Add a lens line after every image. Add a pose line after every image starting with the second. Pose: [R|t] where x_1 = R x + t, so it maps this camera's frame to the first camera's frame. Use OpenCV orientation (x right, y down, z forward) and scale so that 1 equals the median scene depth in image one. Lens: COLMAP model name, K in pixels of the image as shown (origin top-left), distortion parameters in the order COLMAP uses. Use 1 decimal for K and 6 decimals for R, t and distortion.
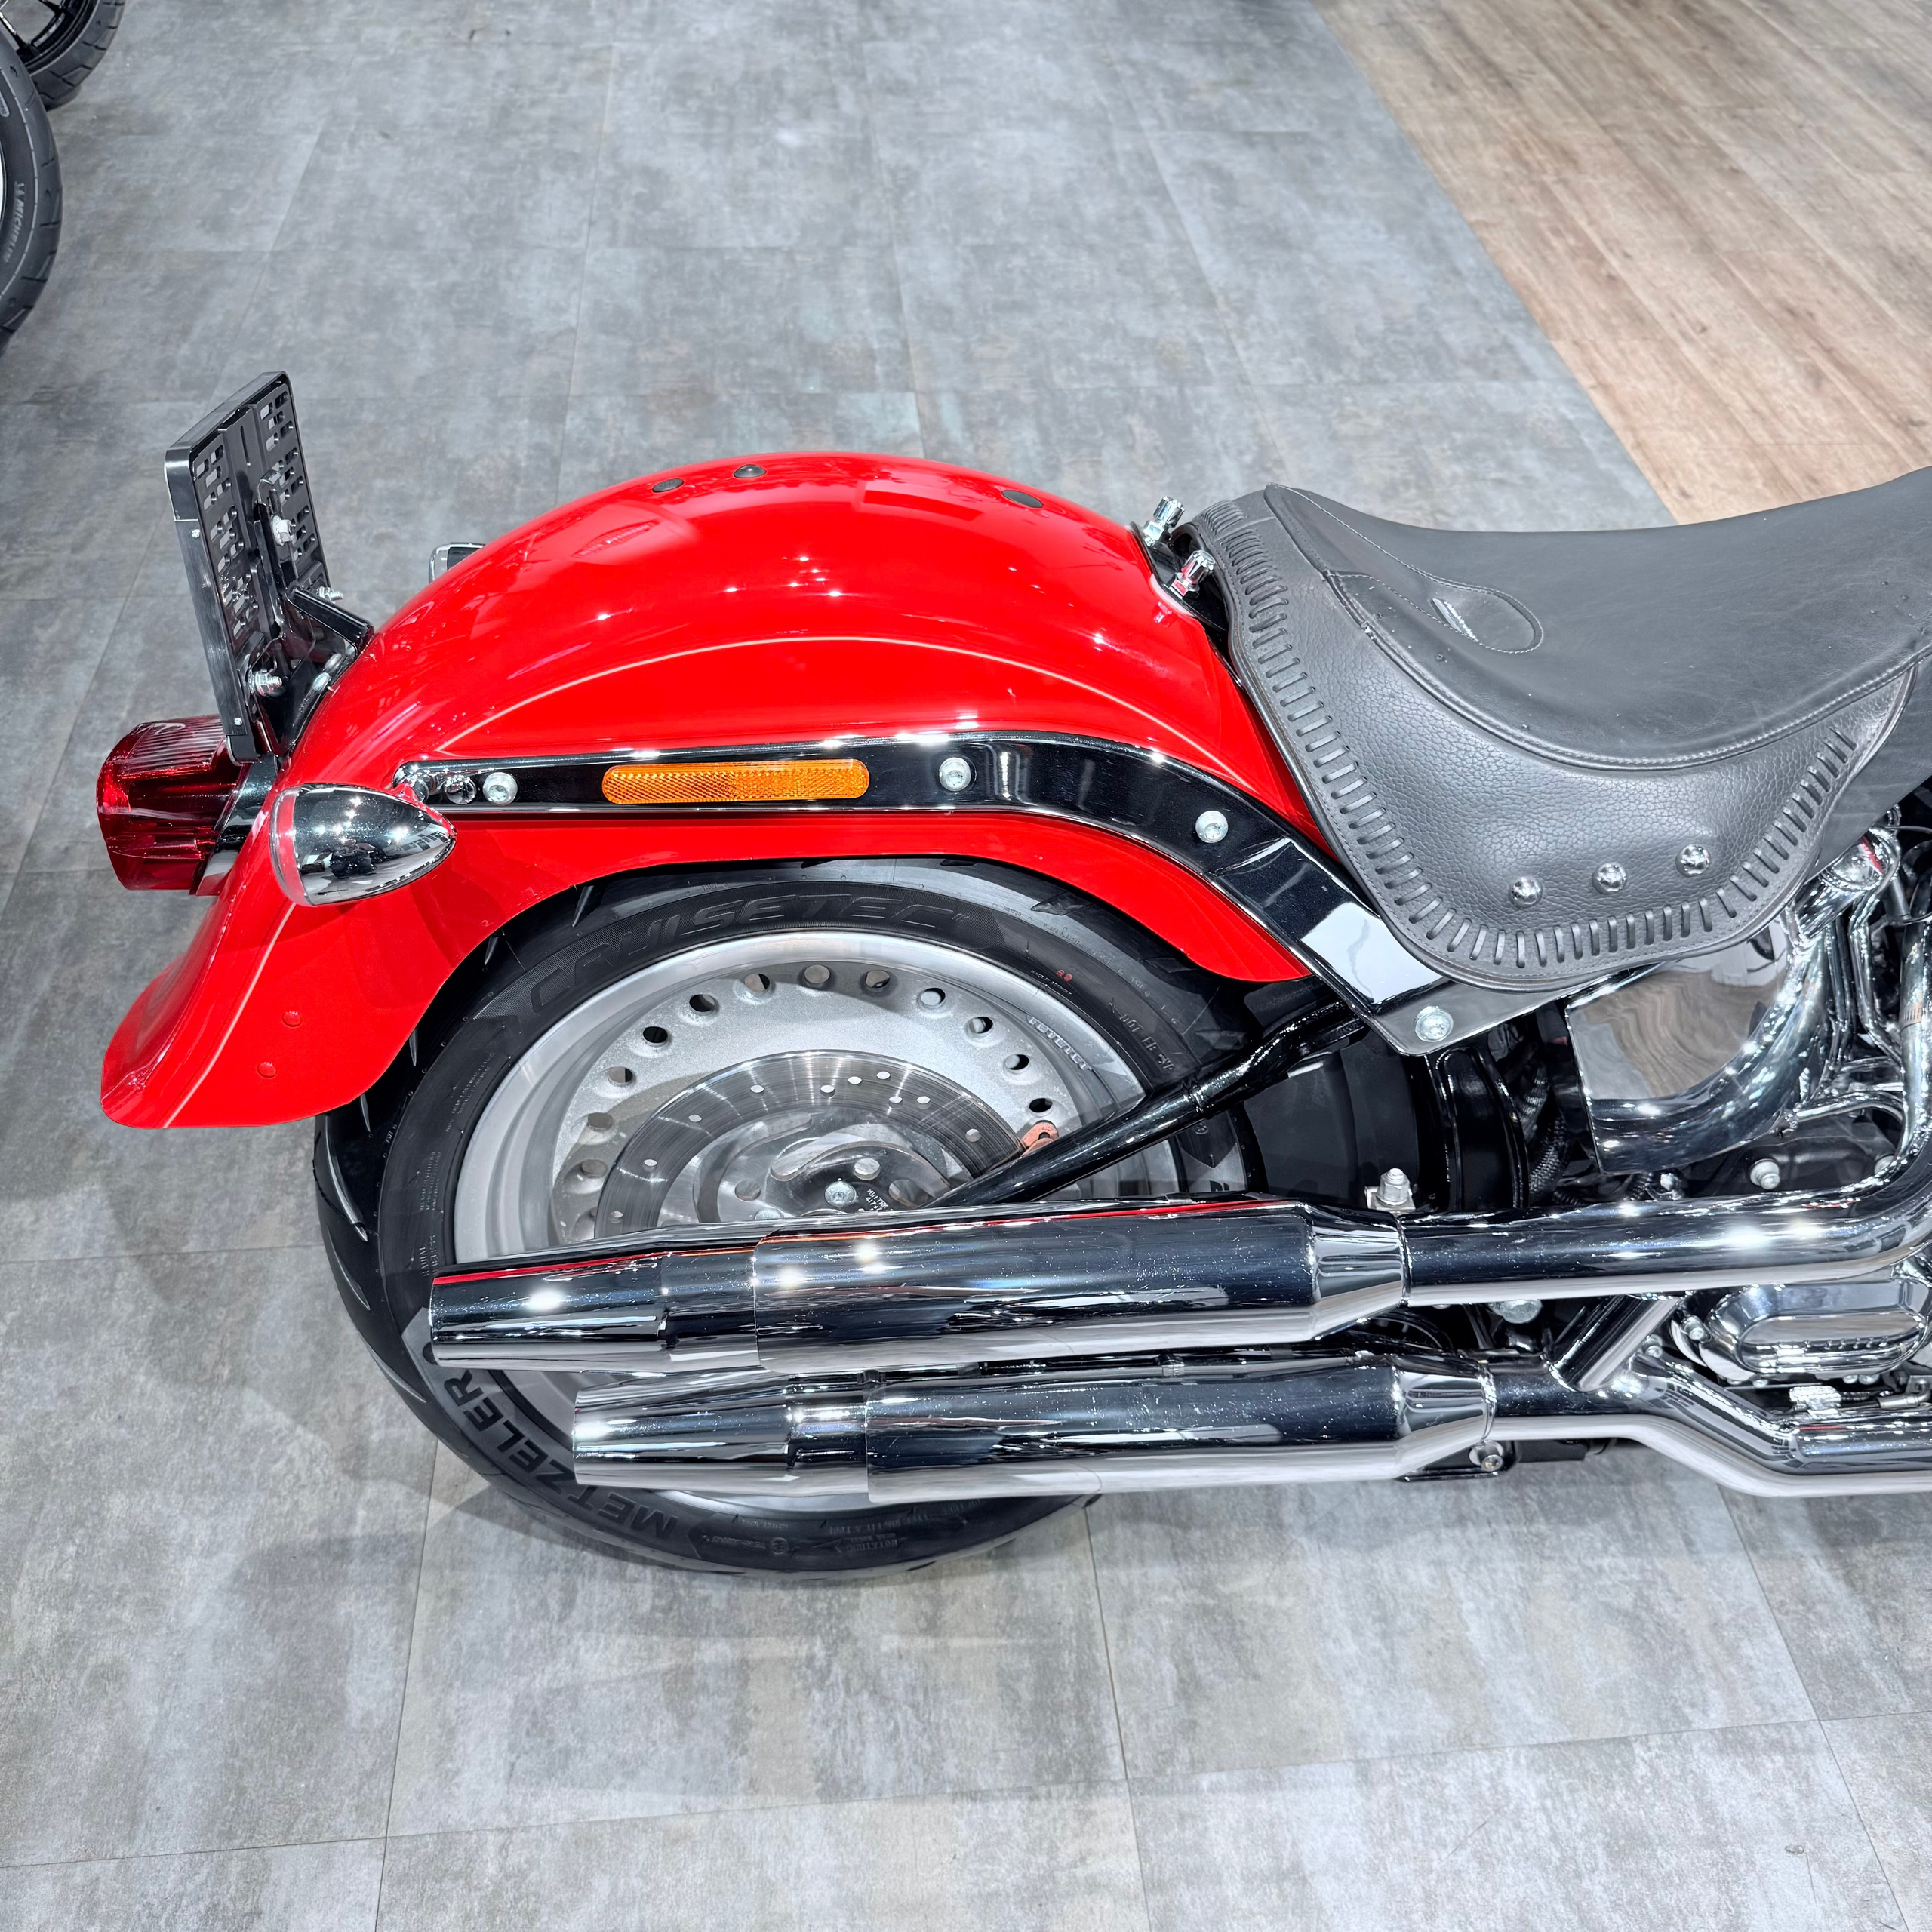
lens RADIAL K [[1849.2, 0, 932.8], [0, 1849.2, 983.6], [0, 0, 1]] dist [-0.007021, 0.000000]
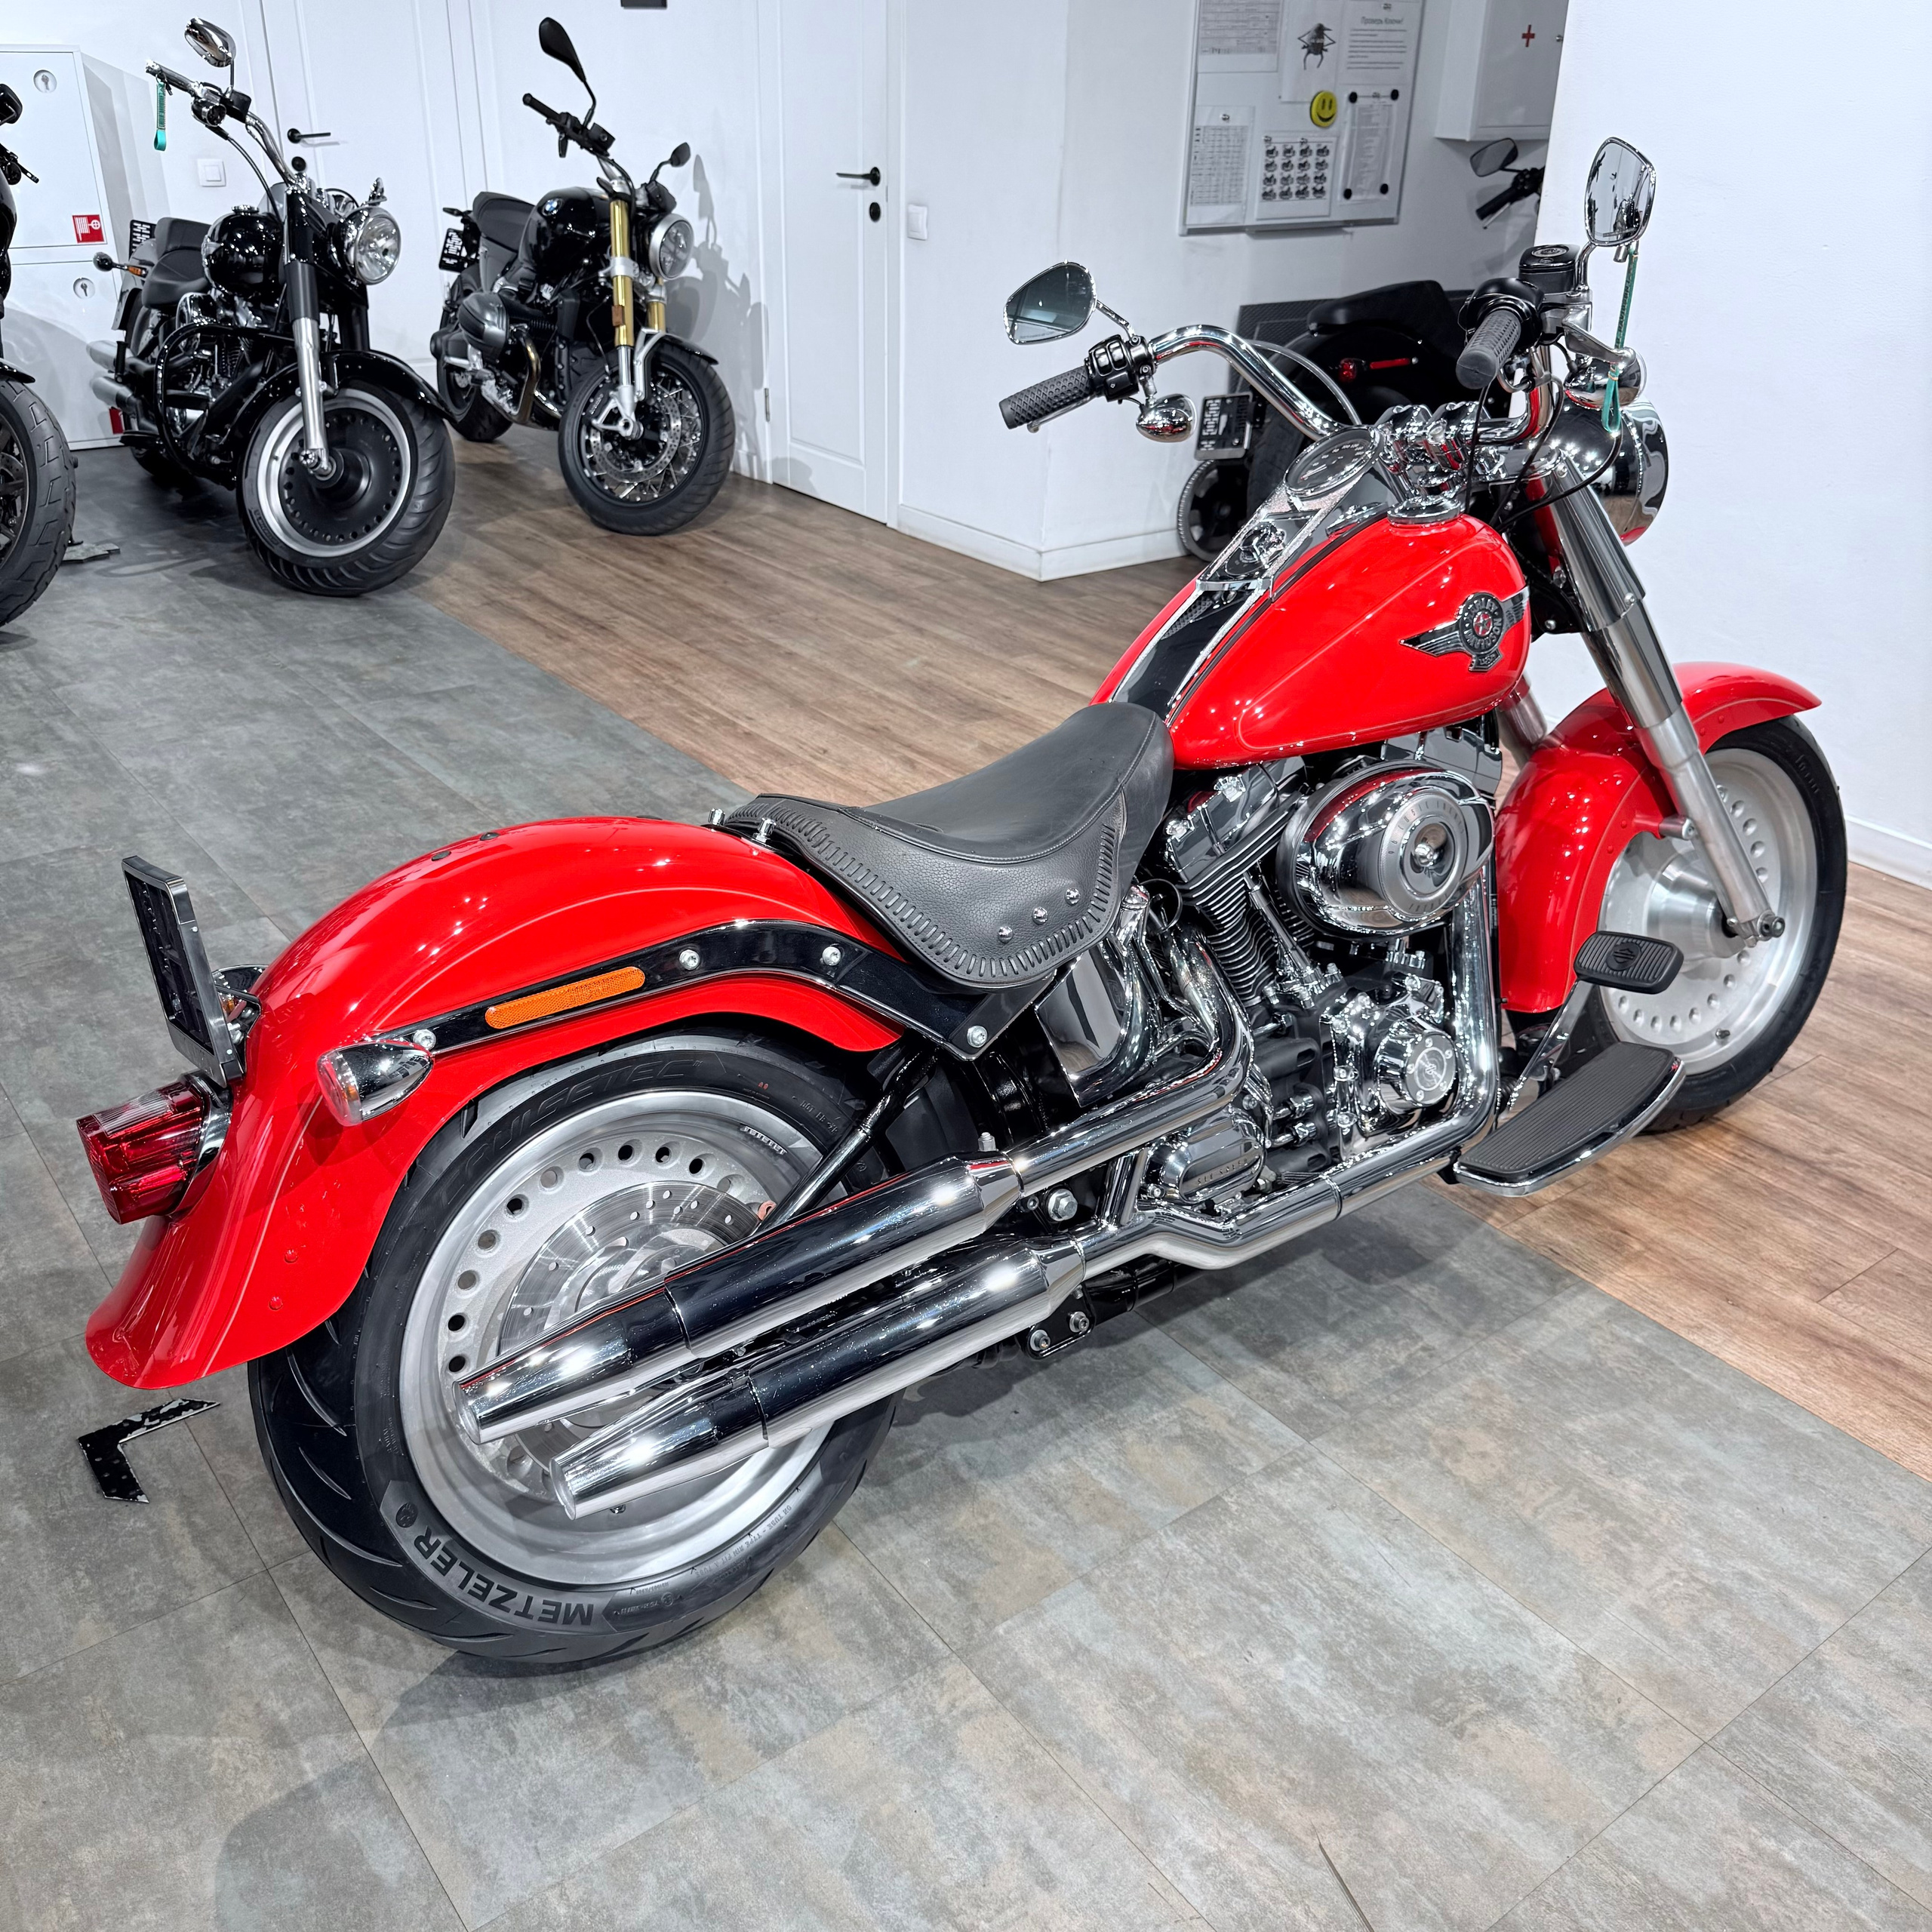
lens RADIAL K [[1849.2, 0, 981.6], [0, 1849.2, 980.7], [0, 0, 1]] dist [-0.007021, 0.000000]
pose [[0.841804, -0.251801, 0.477453, -0.420814], [0.376993, 0.907311, -0.186180, 0.233816], [-0.386318, 0.336724, 0.858706, -0.396361]]
